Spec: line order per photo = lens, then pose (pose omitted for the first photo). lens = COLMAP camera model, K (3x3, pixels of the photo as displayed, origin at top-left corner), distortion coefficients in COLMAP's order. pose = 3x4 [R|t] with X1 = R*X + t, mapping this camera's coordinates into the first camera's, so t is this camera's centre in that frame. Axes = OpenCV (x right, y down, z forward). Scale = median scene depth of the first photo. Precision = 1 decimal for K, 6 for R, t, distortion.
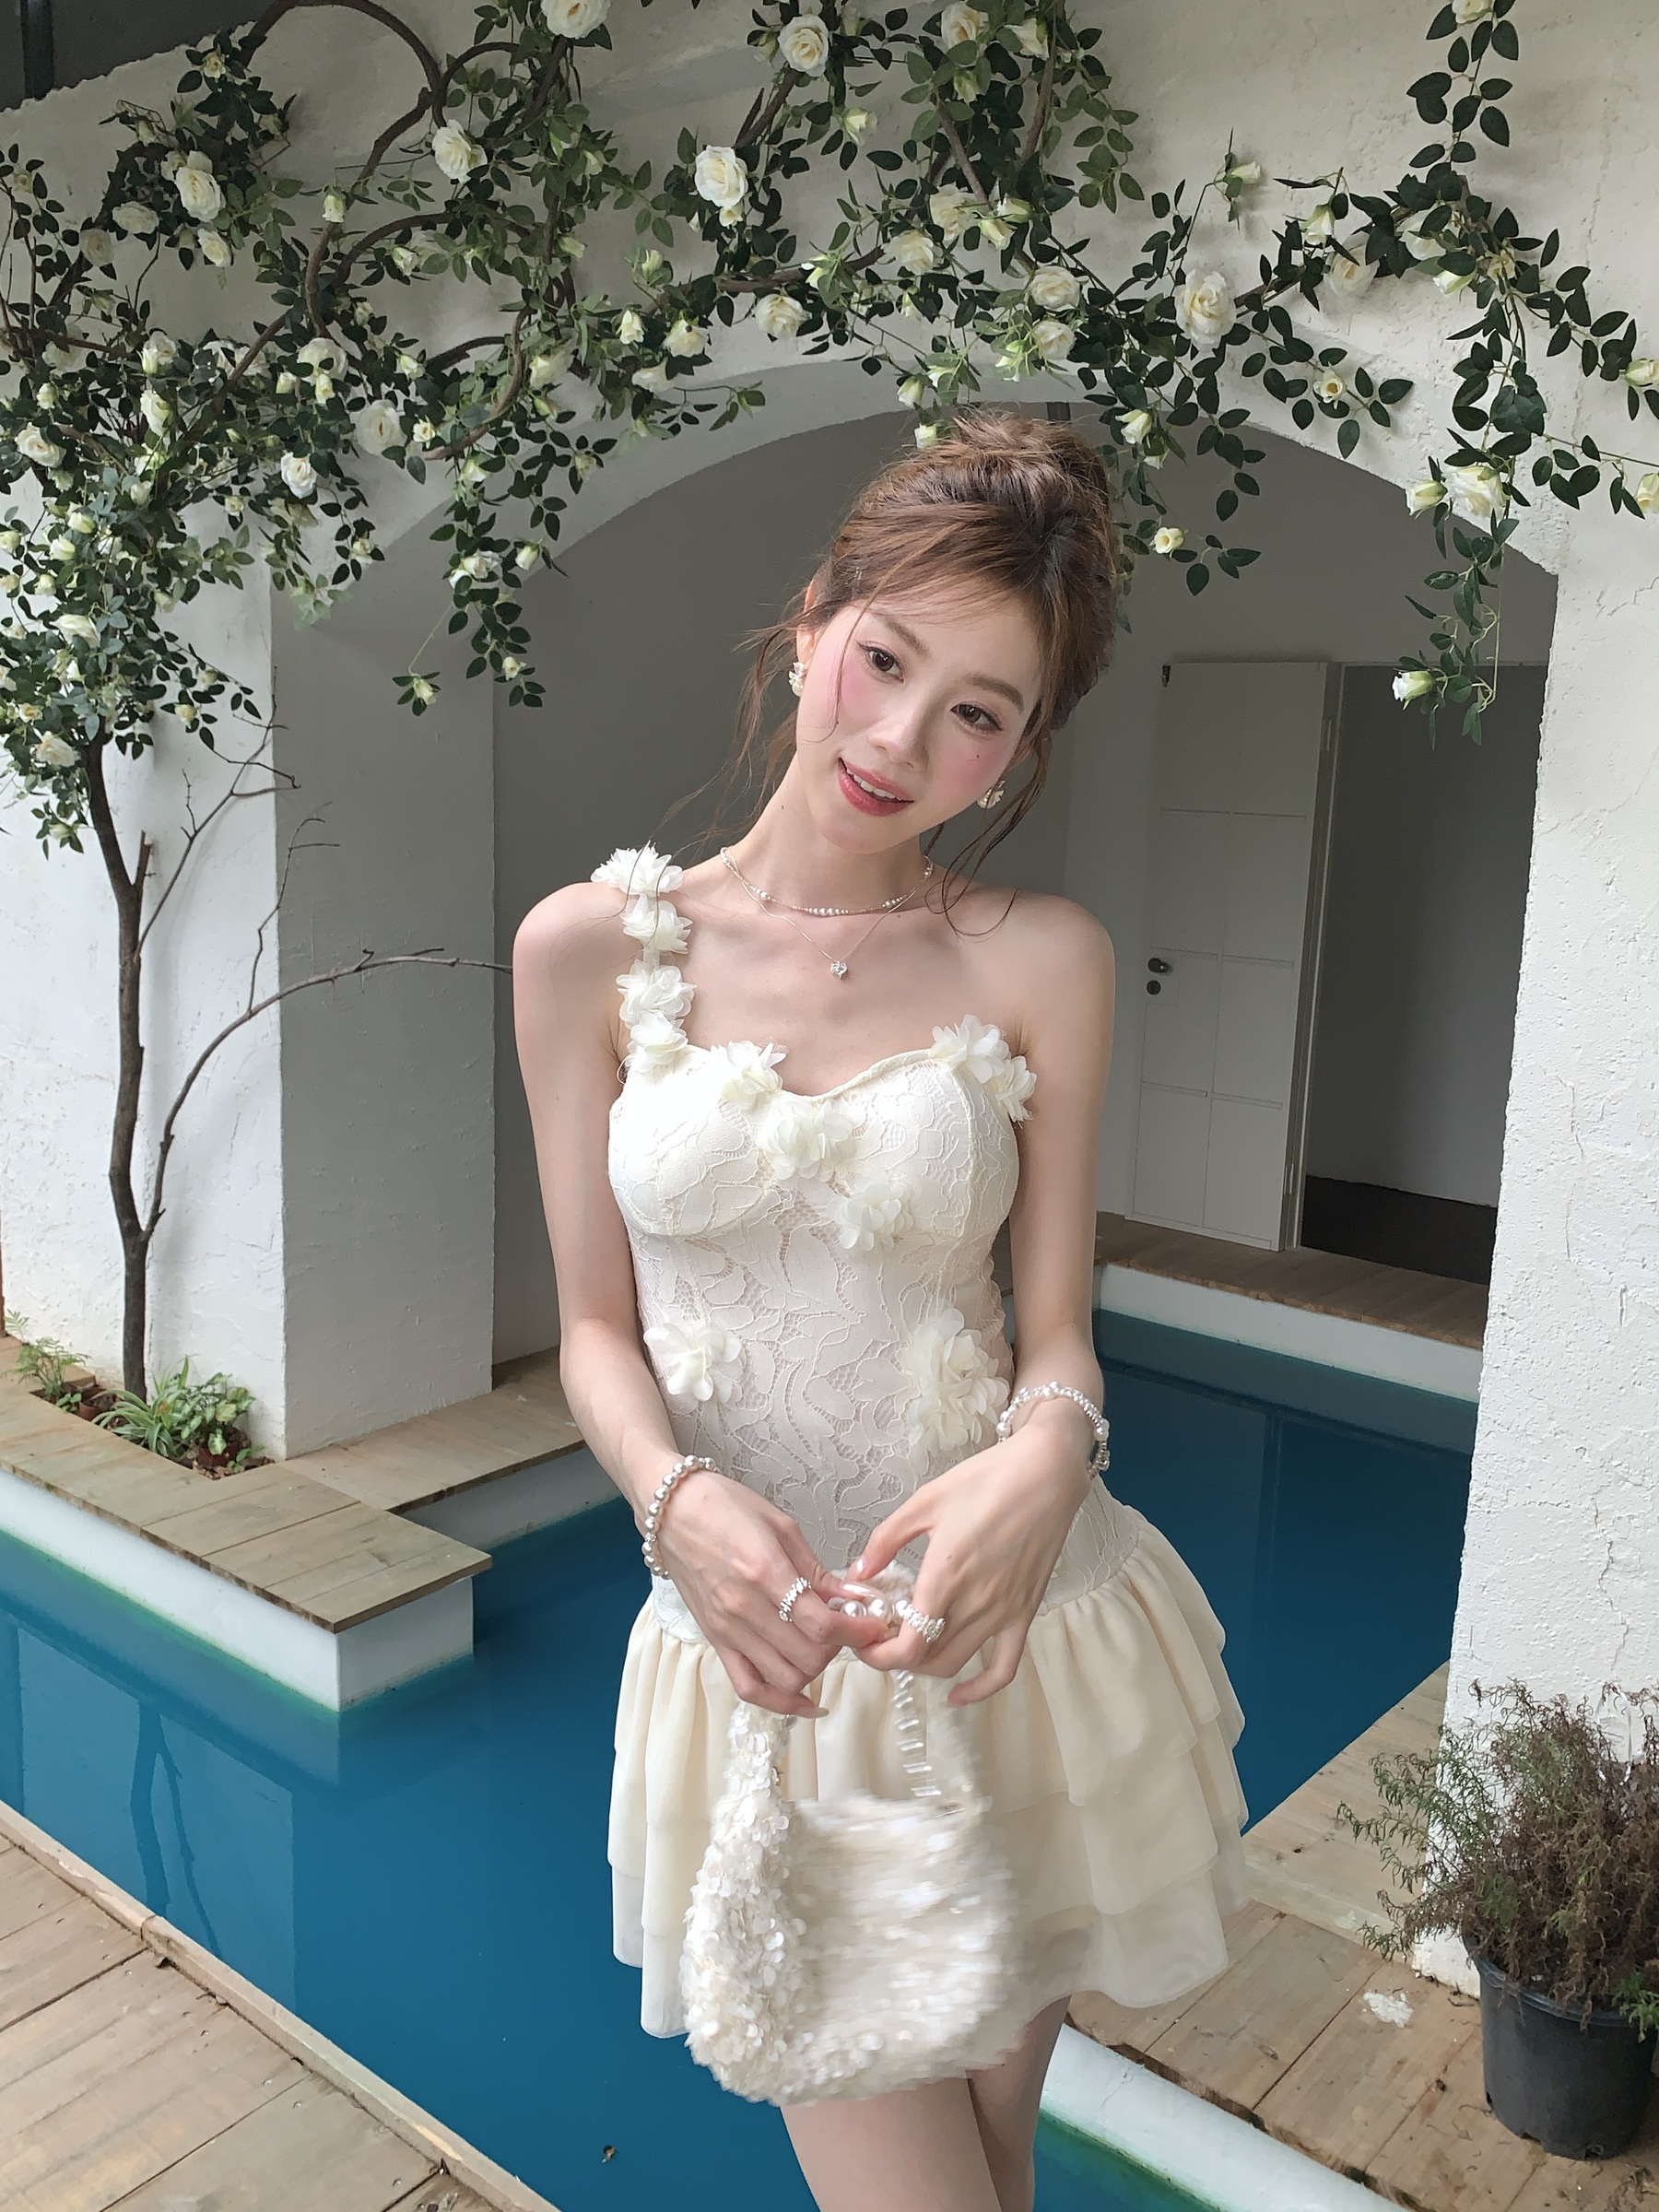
lens RADIAL K [[1857.8, 0, 844.7], [0, 1857.8, 1079.7], [0, 0, 1]] dist [-0.005397, -0.004126]
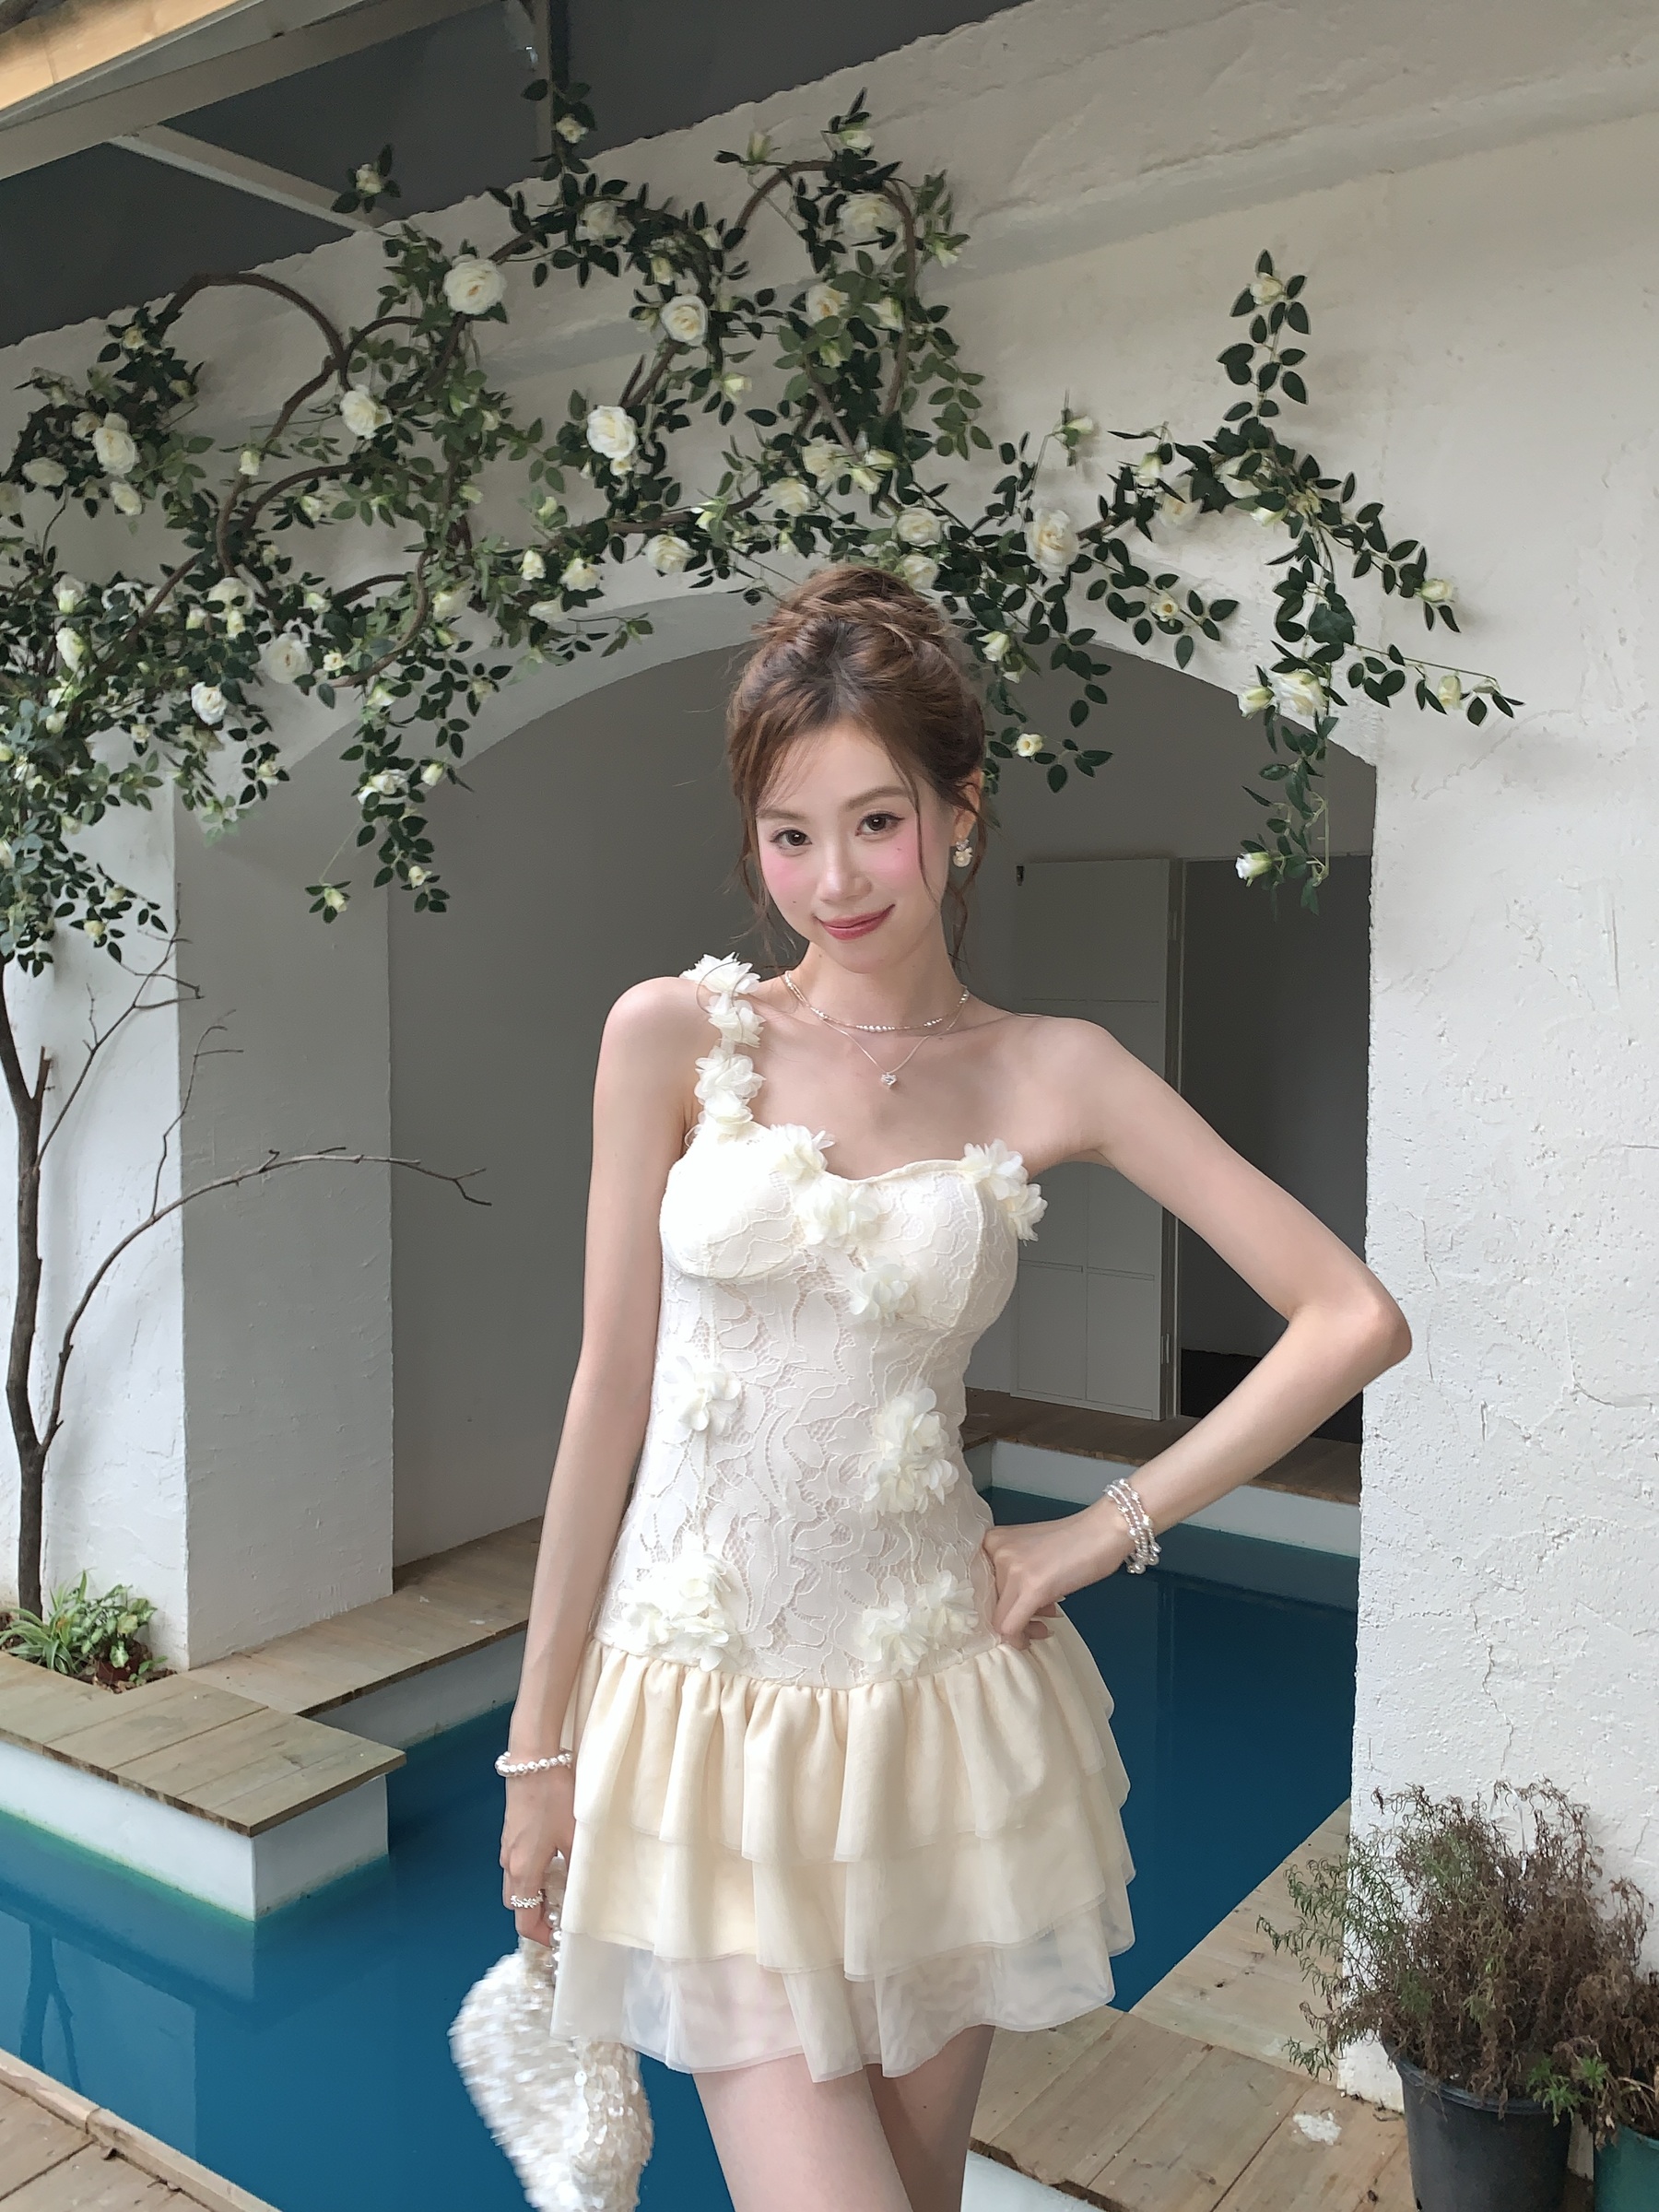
lens RADIAL K [[1857.8, 0, 838.9], [0, 1857.8, 1078.9], [0, 0, 1]] dist [-0.005397, -0.004126]
pose [[0.996874, -0.034565, 0.071045, -0.021575], [0.042226, 0.993108, -0.109336, 0.020948], [-0.066777, 0.111994, 0.991463, -0.058895]]
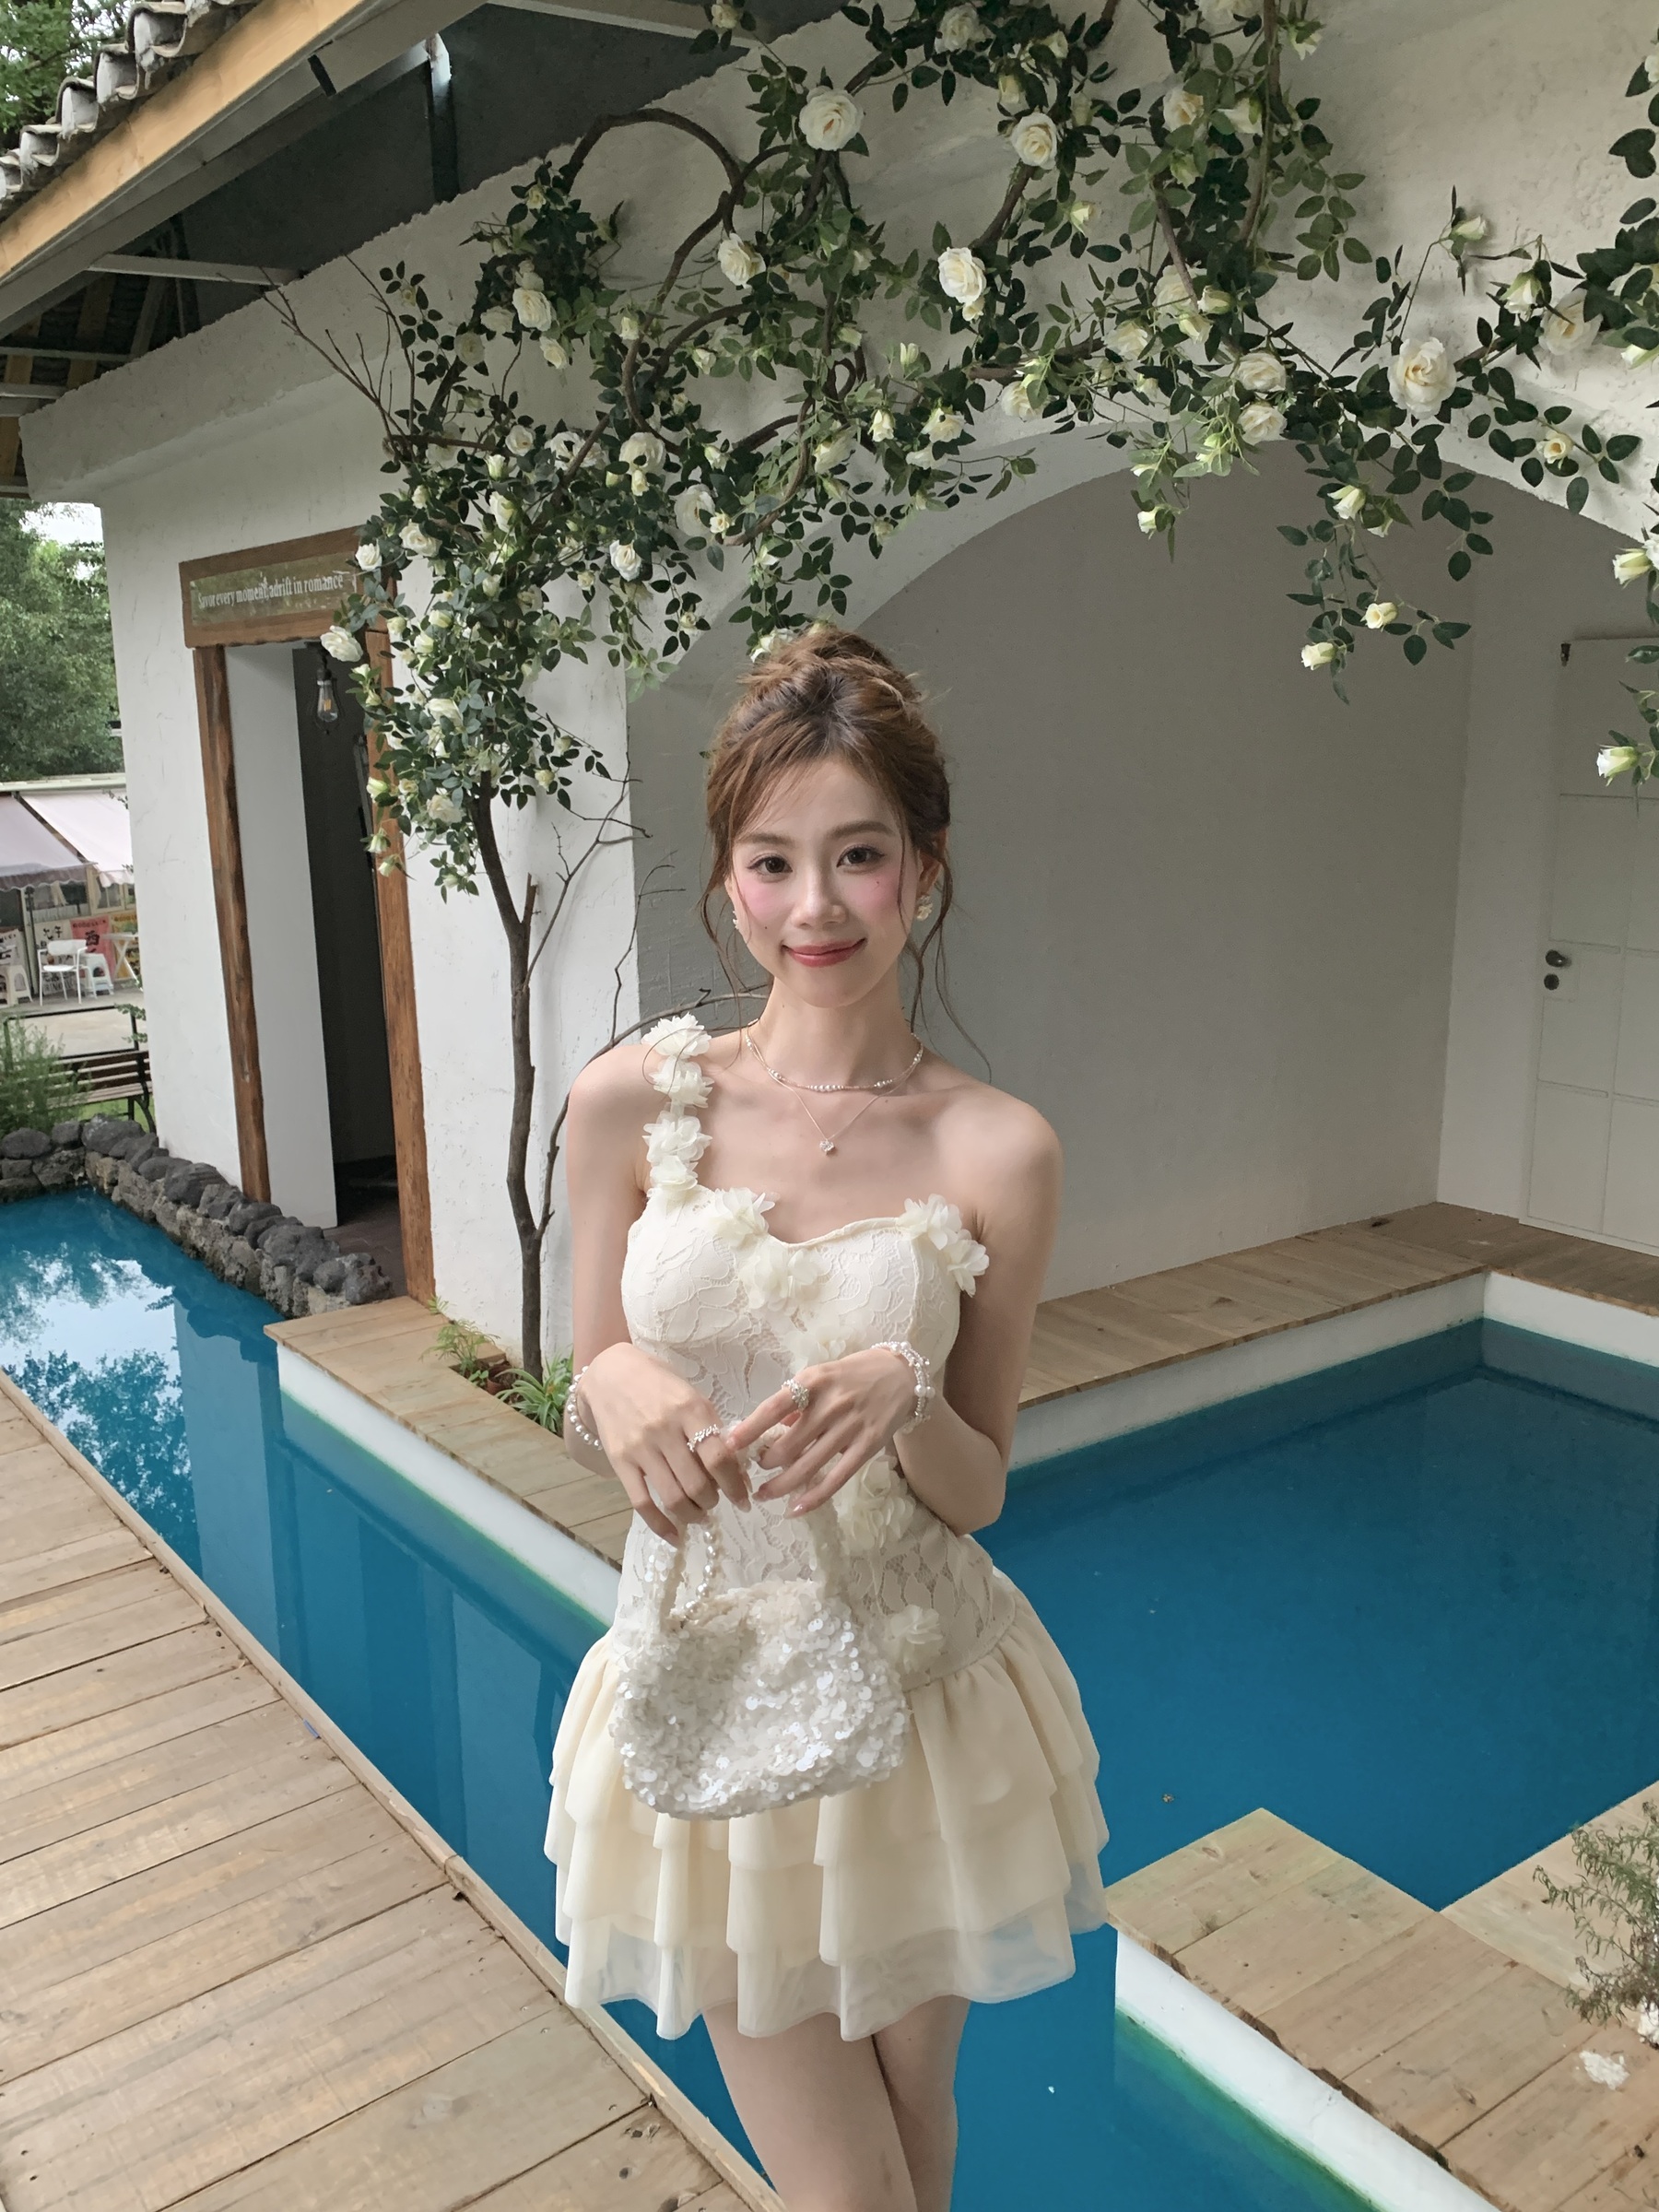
lens RADIAL K [[1857.8, 0, 848.1], [0, 1857.8, 1127.4], [0, 0, 1]] dist [-0.005397, -0.004126]
pose [[0.968490, 0.009623, -0.248865, 0.123862], [0.002948, 0.998740, 0.050090, -0.054813], [0.249034, -0.049246, 0.967242, -0.045372]]
